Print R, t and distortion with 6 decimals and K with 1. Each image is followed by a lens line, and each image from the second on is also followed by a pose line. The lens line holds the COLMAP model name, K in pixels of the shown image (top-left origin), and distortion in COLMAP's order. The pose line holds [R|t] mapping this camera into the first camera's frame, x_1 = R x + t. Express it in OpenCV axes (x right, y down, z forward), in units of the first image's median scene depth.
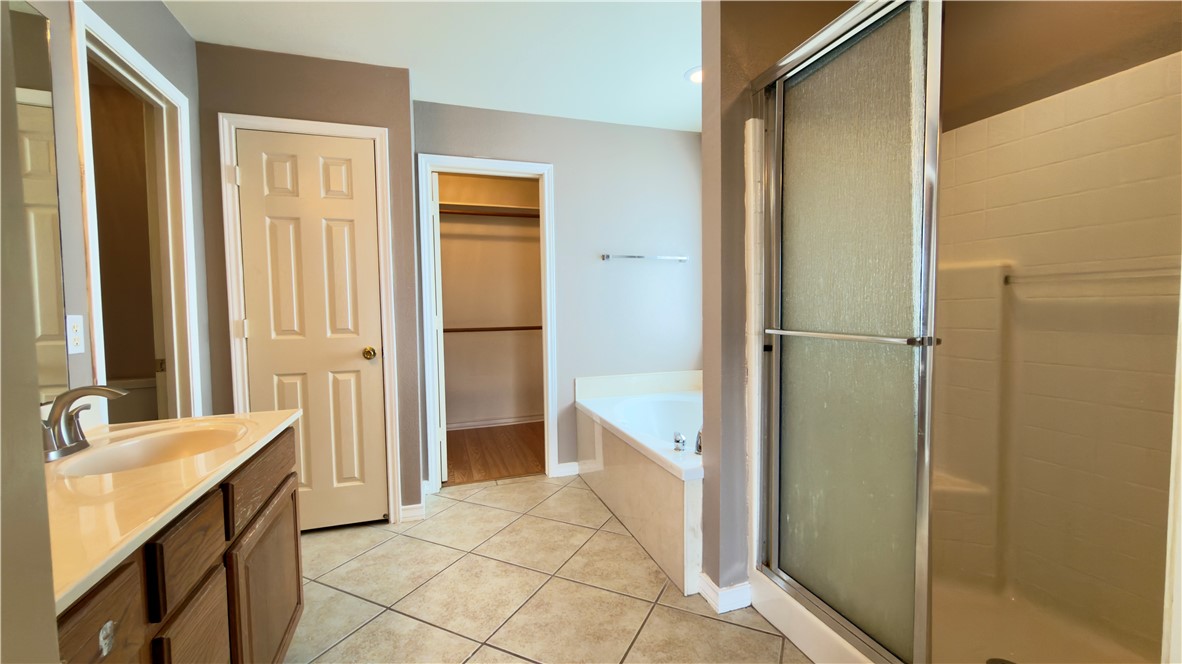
lens RADIAL K [[469.6, 0, 591.0], [0, 469.6, 332.0], [0, 0, 1]] dist [0.000462, -0.000101]
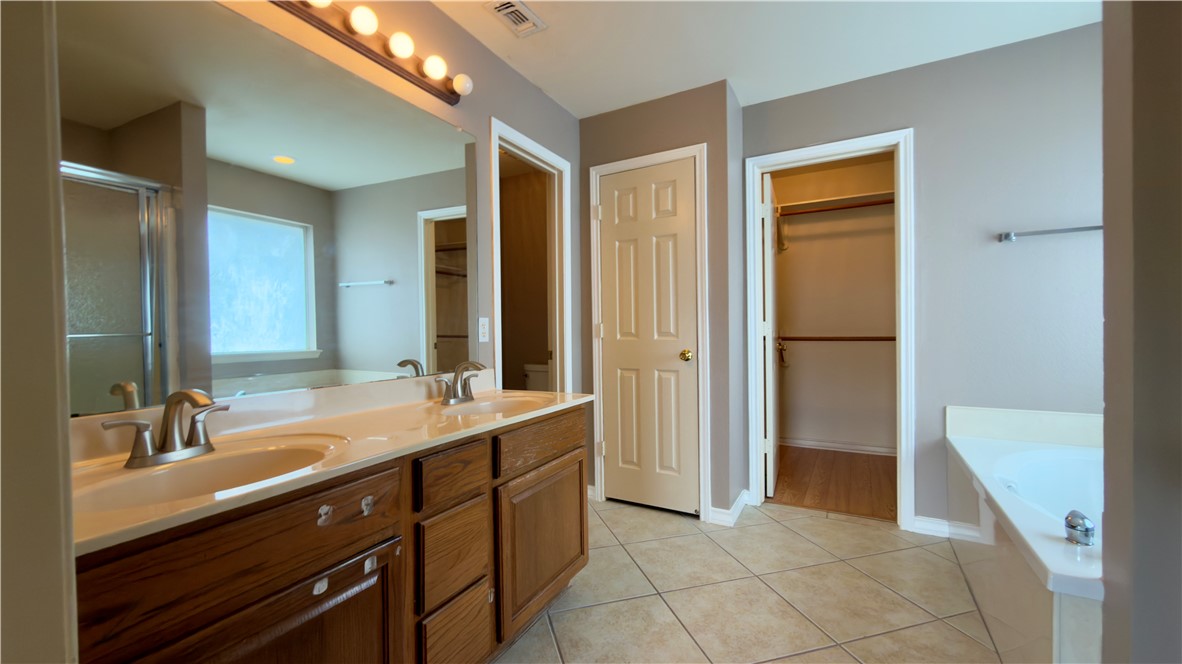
lens RADIAL K [[469.6, 0, 591.0], [0, 469.6, 332.0], [0, 0, 1]] dist [0.000462, -0.000101]
pose [[0.672795, 0.015522, -0.739666, 0.183469], [-0.032112, 0.999450, -0.008235, 0.007647], [0.739132, 0.029293, 0.672924, 0.116024]]
